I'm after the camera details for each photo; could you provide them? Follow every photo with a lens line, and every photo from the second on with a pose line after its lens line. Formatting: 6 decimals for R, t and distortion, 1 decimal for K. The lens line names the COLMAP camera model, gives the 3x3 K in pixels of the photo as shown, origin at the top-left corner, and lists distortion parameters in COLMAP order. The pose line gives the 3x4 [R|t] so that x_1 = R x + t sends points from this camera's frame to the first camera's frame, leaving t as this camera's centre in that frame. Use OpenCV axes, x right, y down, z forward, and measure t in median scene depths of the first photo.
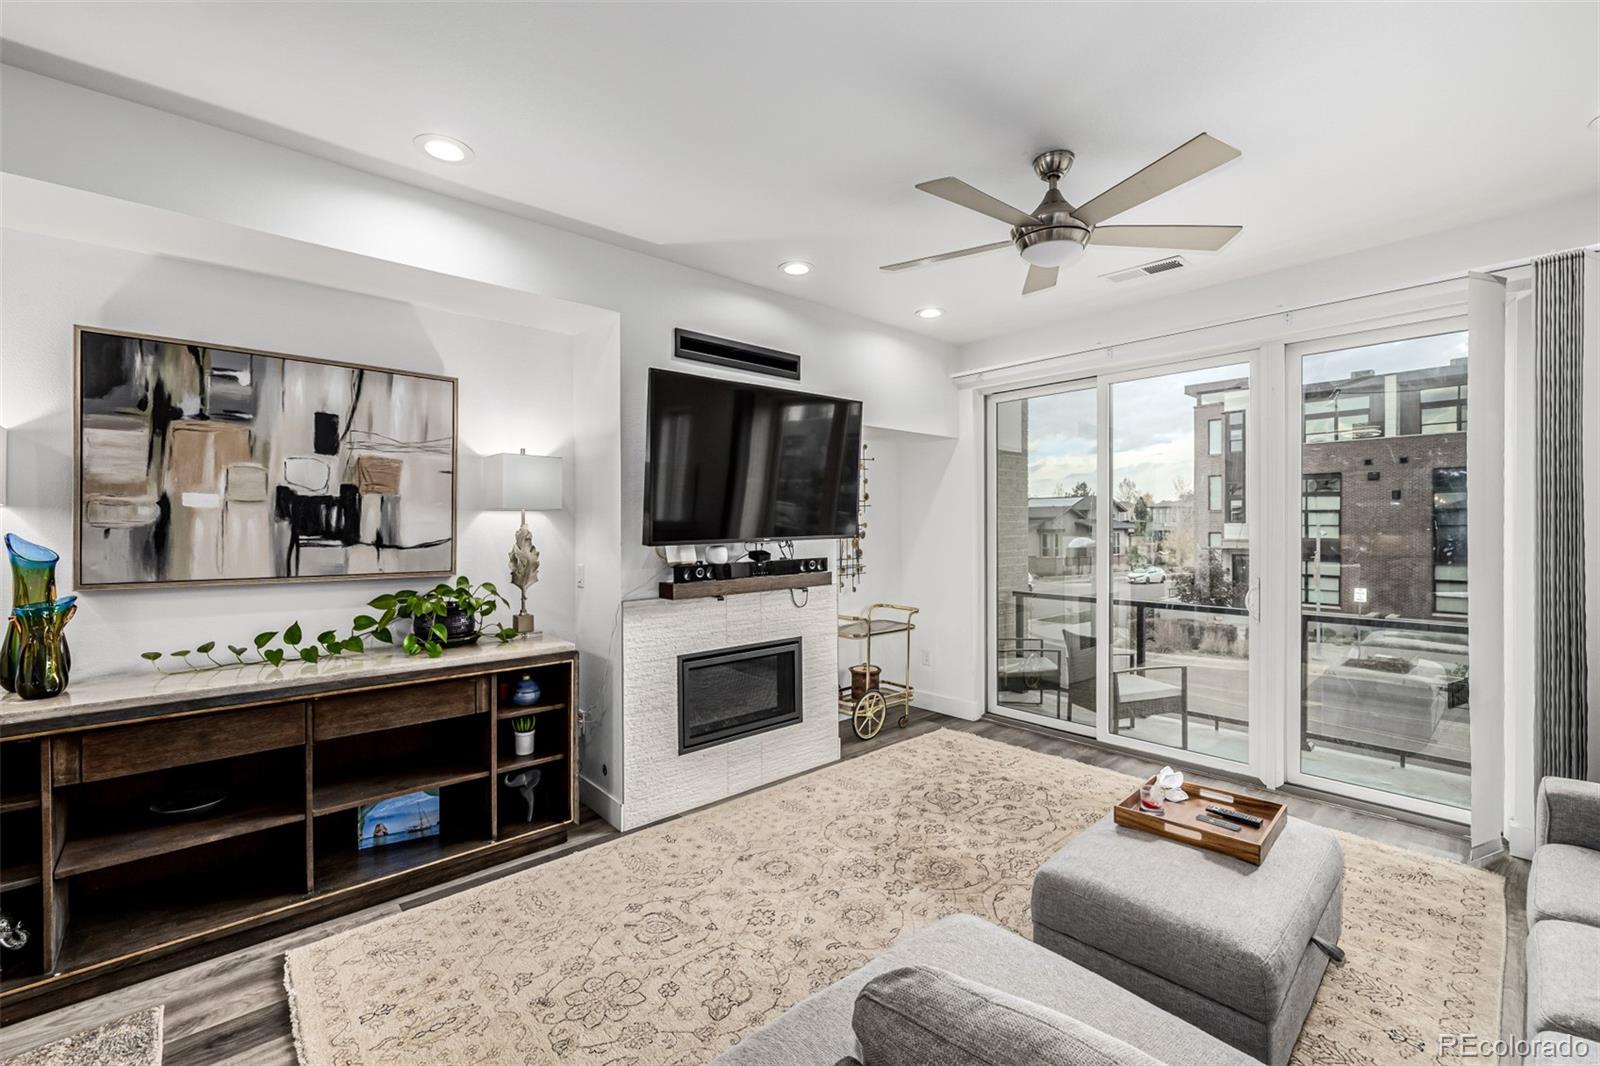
lens RADIAL K [[678.2, 0, 800.0], [0, 678.2, 533.0], [0, 0, 1]] dist [-0.002547, -0.000161]
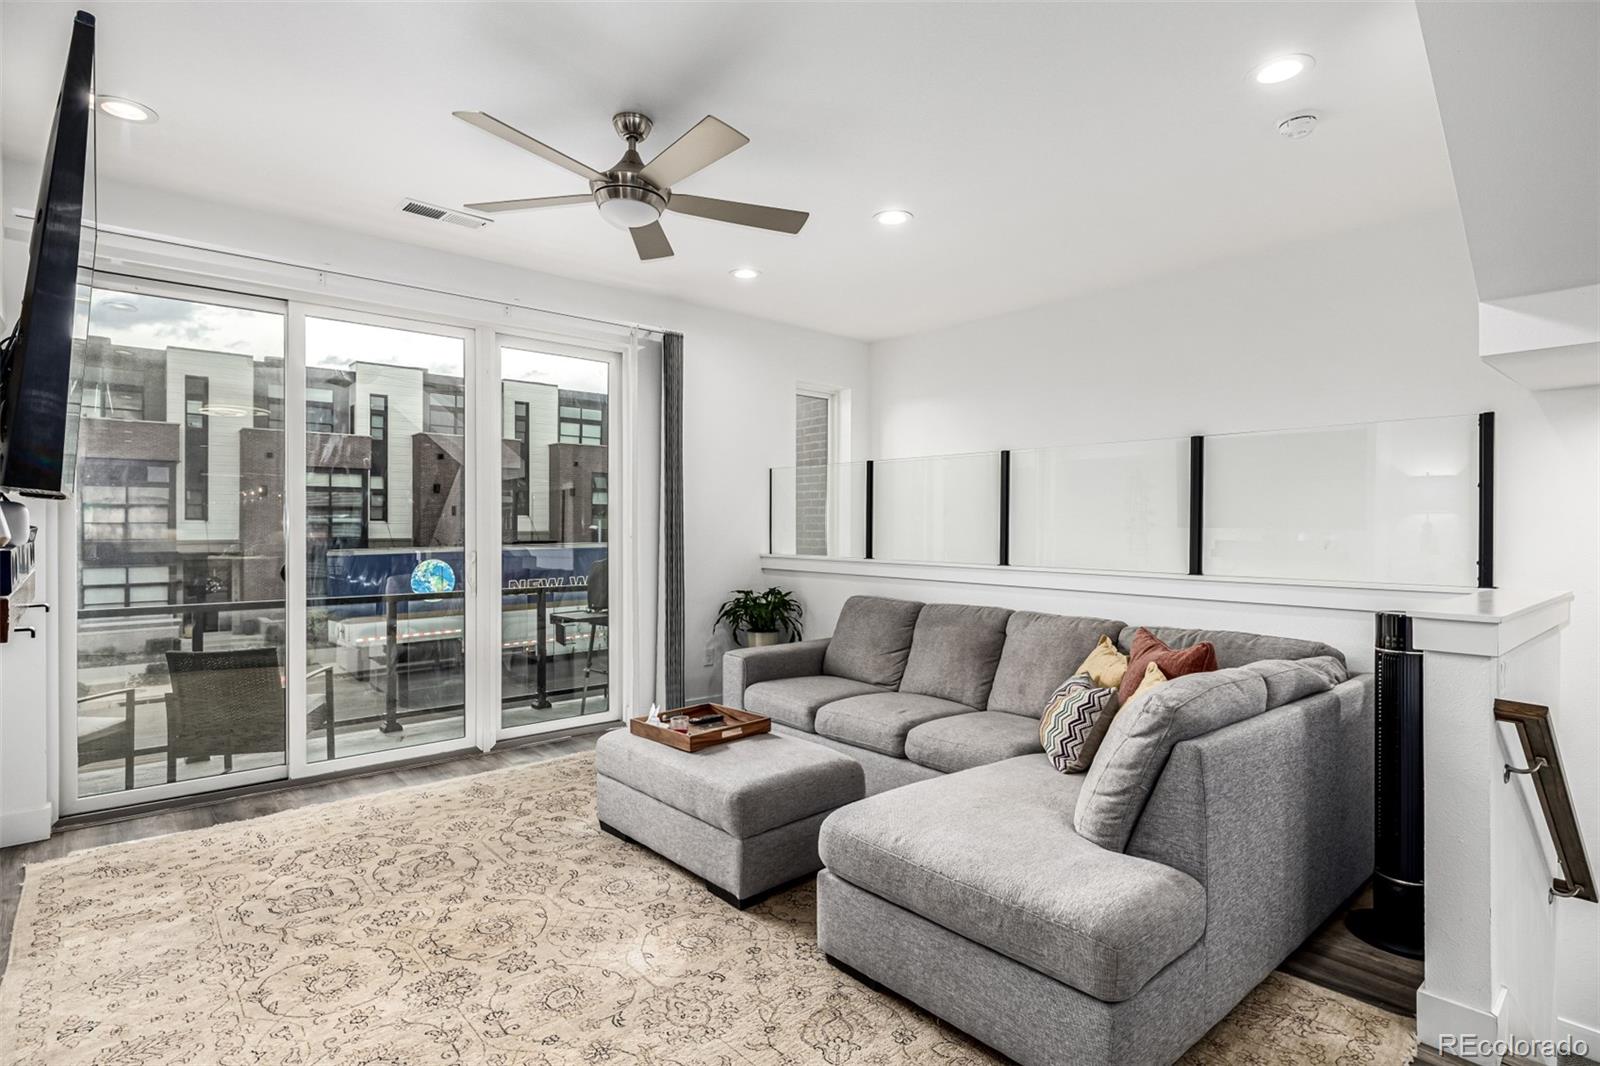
lens RADIAL K [[803.2, 0, 800.0], [0, 803.2, 533.0], [0, 0, 1]] dist [0.003396, 0.000645]
pose [[0.010283, -0.005128, 0.999934, -0.588303], [0.007728, 0.999957, 0.005049, 0.038515], [-0.999917, 0.007675, 0.010322, 0.538346]]
